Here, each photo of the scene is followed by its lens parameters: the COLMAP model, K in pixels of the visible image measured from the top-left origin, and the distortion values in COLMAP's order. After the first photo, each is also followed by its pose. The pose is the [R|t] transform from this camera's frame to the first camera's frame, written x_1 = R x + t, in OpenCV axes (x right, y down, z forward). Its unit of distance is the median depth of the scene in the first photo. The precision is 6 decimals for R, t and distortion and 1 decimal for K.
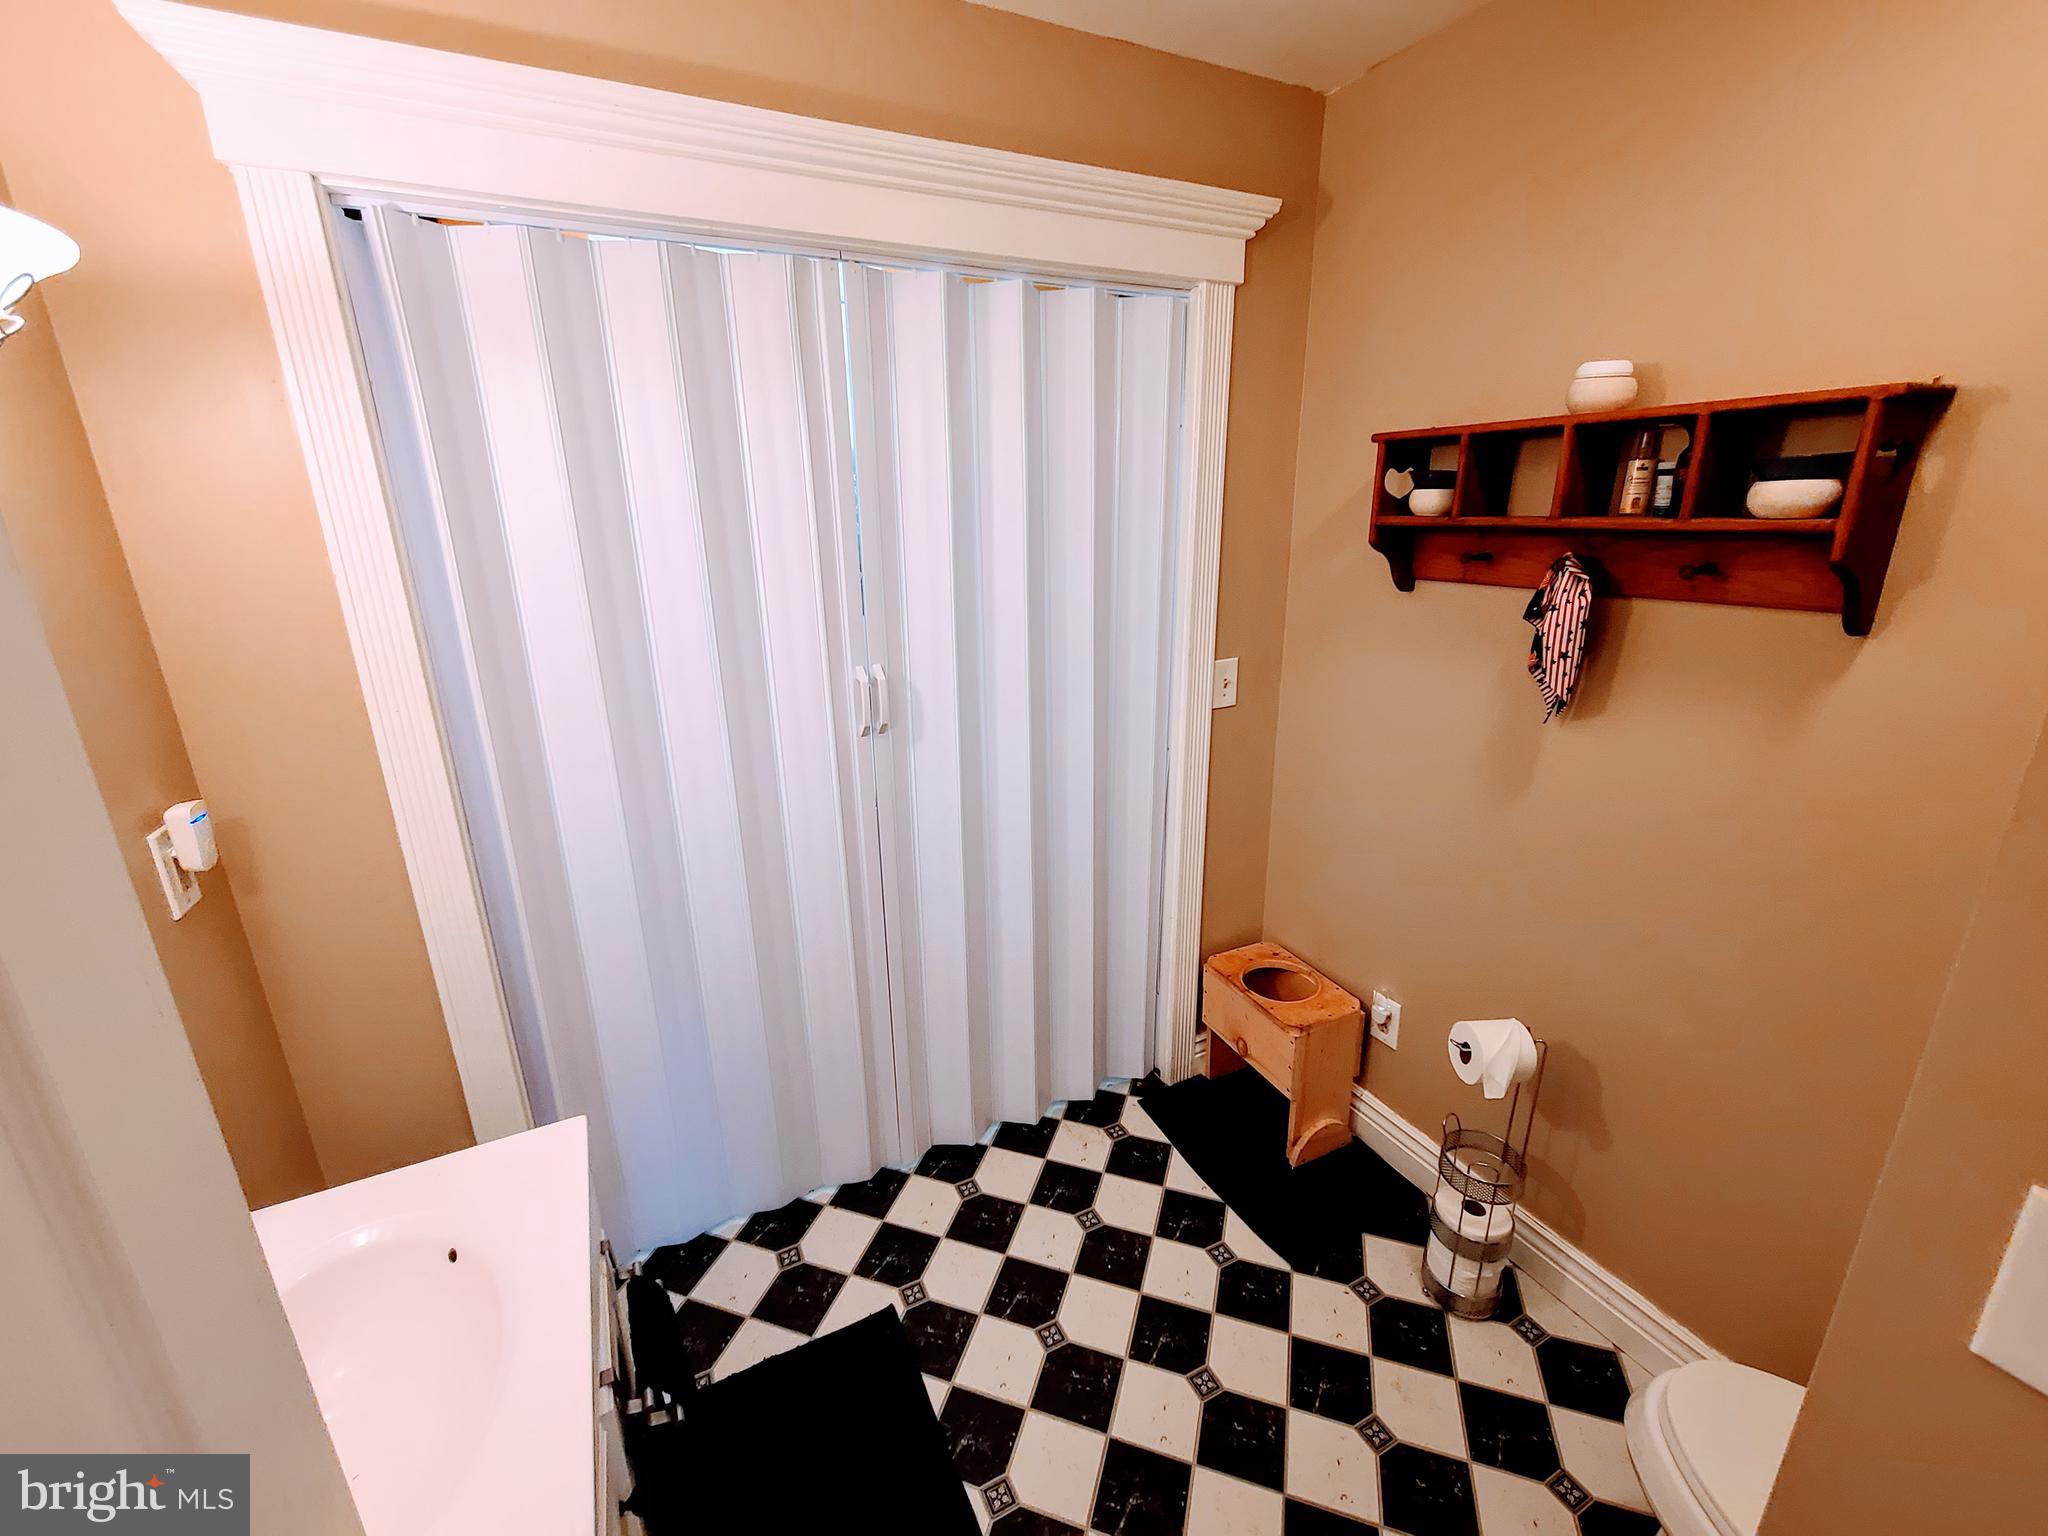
lens RADIAL K [[837.5, 0, 1028.7], [0, 837.5, 764.5], [0, 0, 1]] dist [-0.000532, -0.001094]
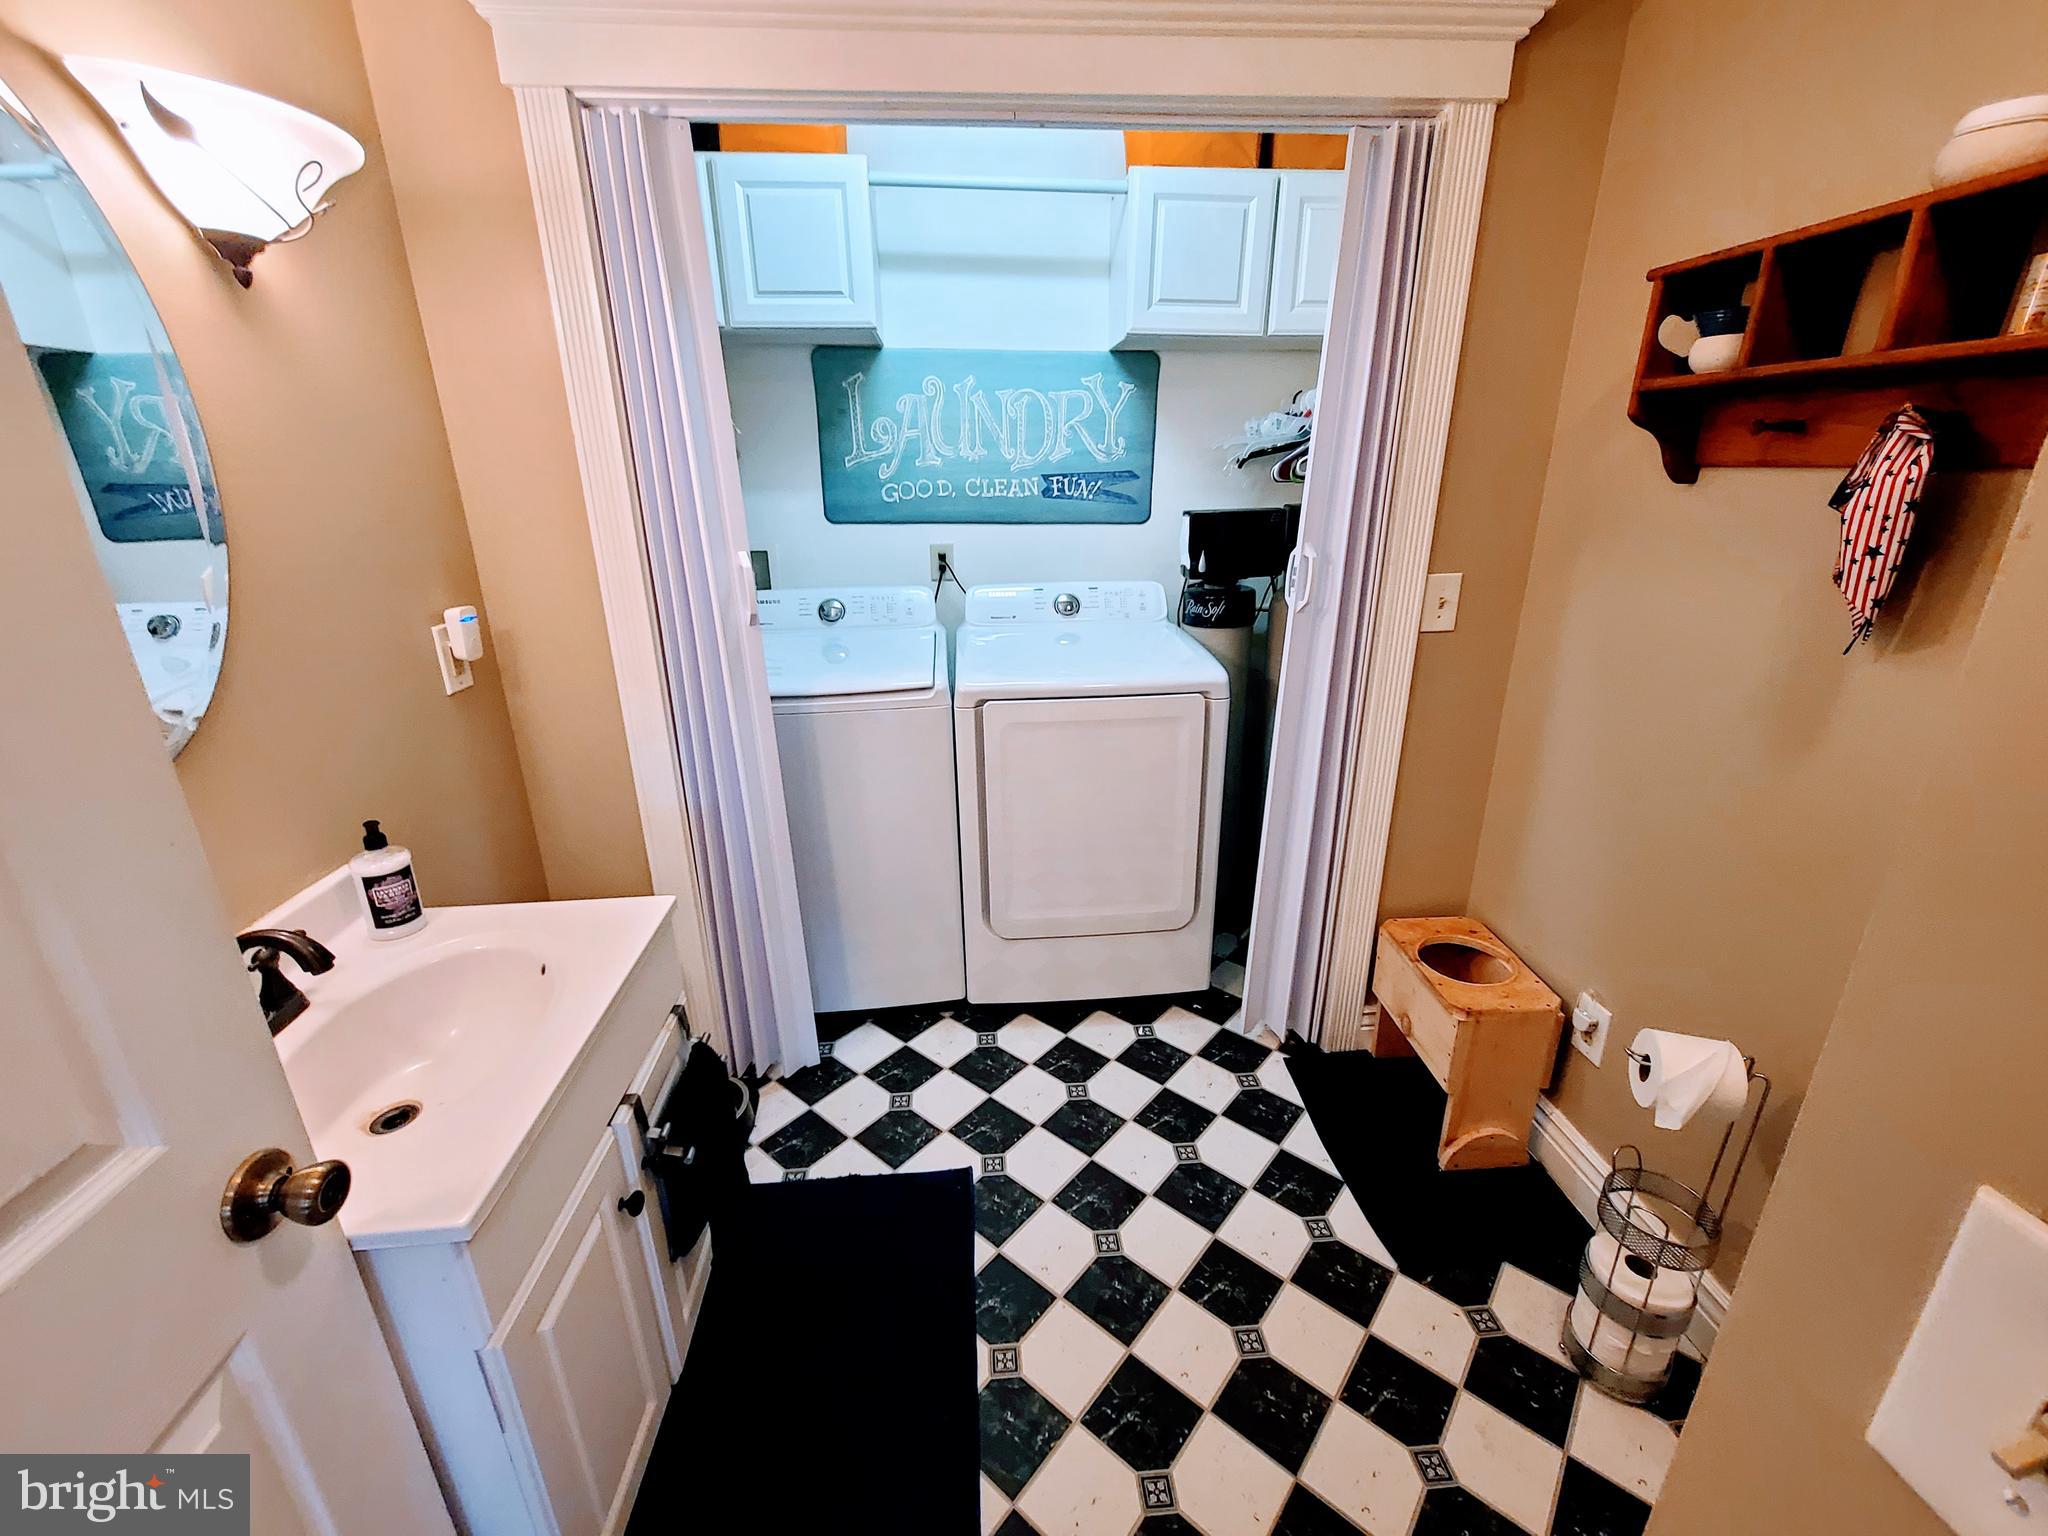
lens RADIAL K [[837.5, 0, 1029.3], [0, 837.5, 766.1], [0, 0, 1]] dist [-0.000532, -0.001094]
pose [[0.926619, 0.129607, -0.352958, 0.212189], [-0.112564, 0.991281, 0.068487, 0.070500], [0.358758, -0.023731, 0.933129, 0.063820]]
